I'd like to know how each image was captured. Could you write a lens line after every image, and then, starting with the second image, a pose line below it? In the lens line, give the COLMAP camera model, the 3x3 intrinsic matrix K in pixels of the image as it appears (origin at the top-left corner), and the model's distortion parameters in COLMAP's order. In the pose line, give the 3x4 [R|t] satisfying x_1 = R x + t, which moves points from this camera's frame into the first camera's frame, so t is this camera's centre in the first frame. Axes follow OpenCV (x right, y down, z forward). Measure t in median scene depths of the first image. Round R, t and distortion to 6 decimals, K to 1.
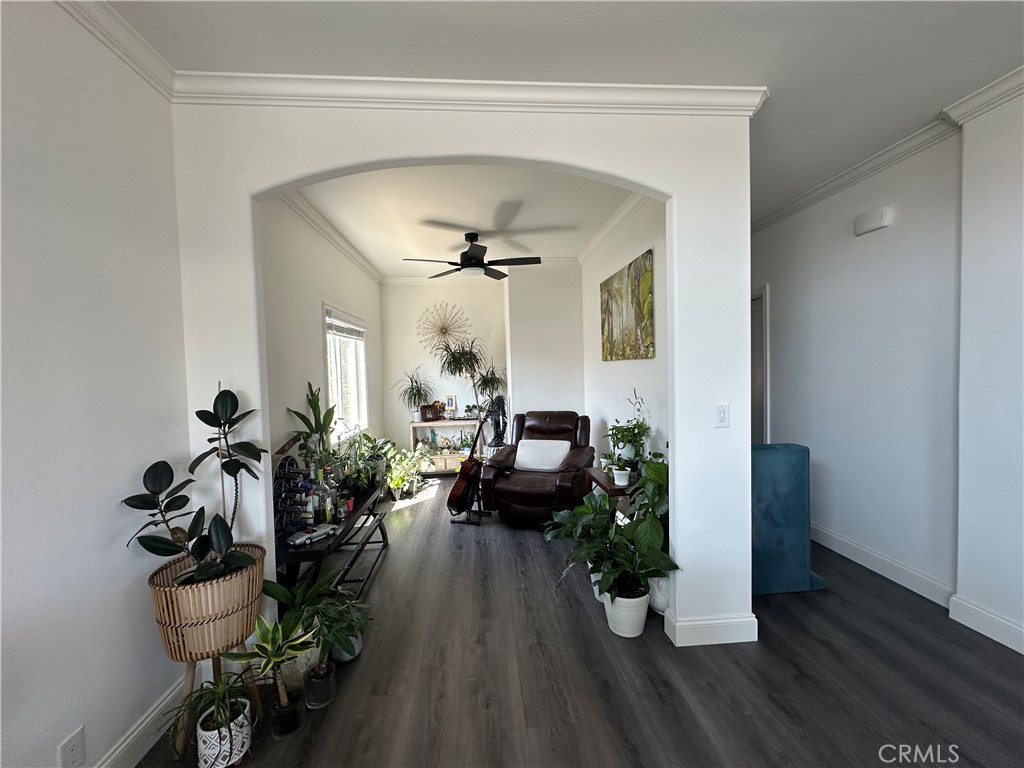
lens RADIAL K [[409.4, 0, 512.0], [0, 409.4, 384.0], [0, 0, 1]] dist [0.000471, 0.000276]
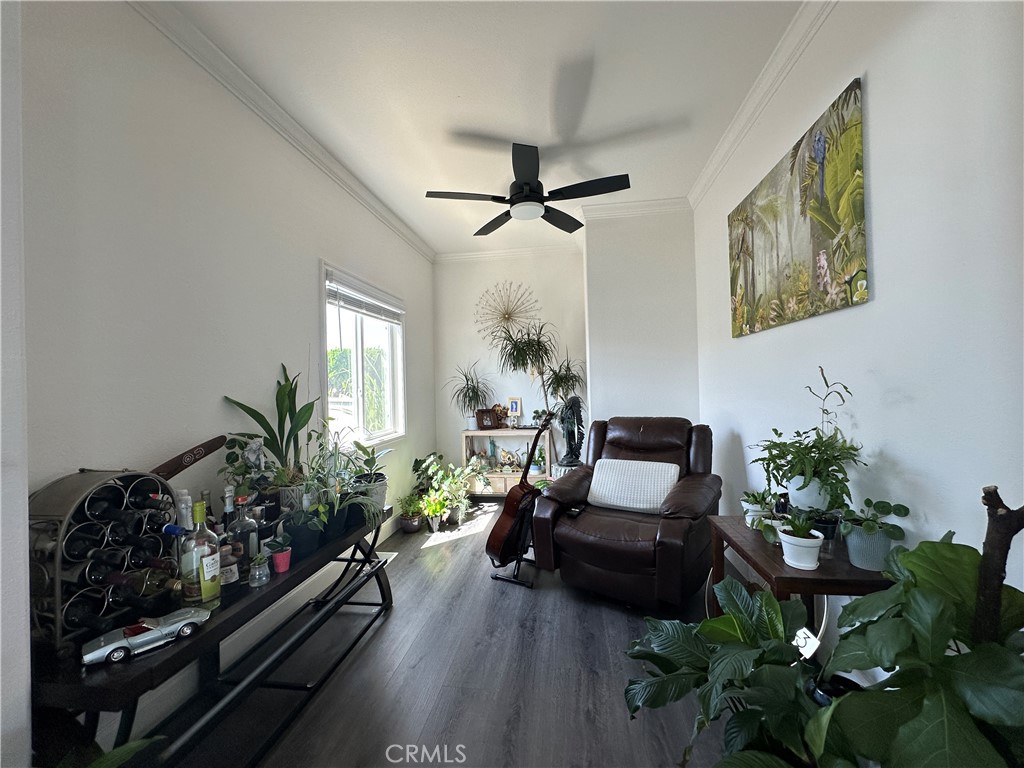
lens RADIAL K [[409.4, 0, 512.0], [0, 409.4, 384.0], [0, 0, 1]] dist [0.000471, 0.000276]
pose [[0.973459, 0.000677, -0.228861, 0.034052], [-0.008159, 0.999463, -0.031749, 0.035376], [0.228716, 0.032774, 0.972941, 0.302475]]
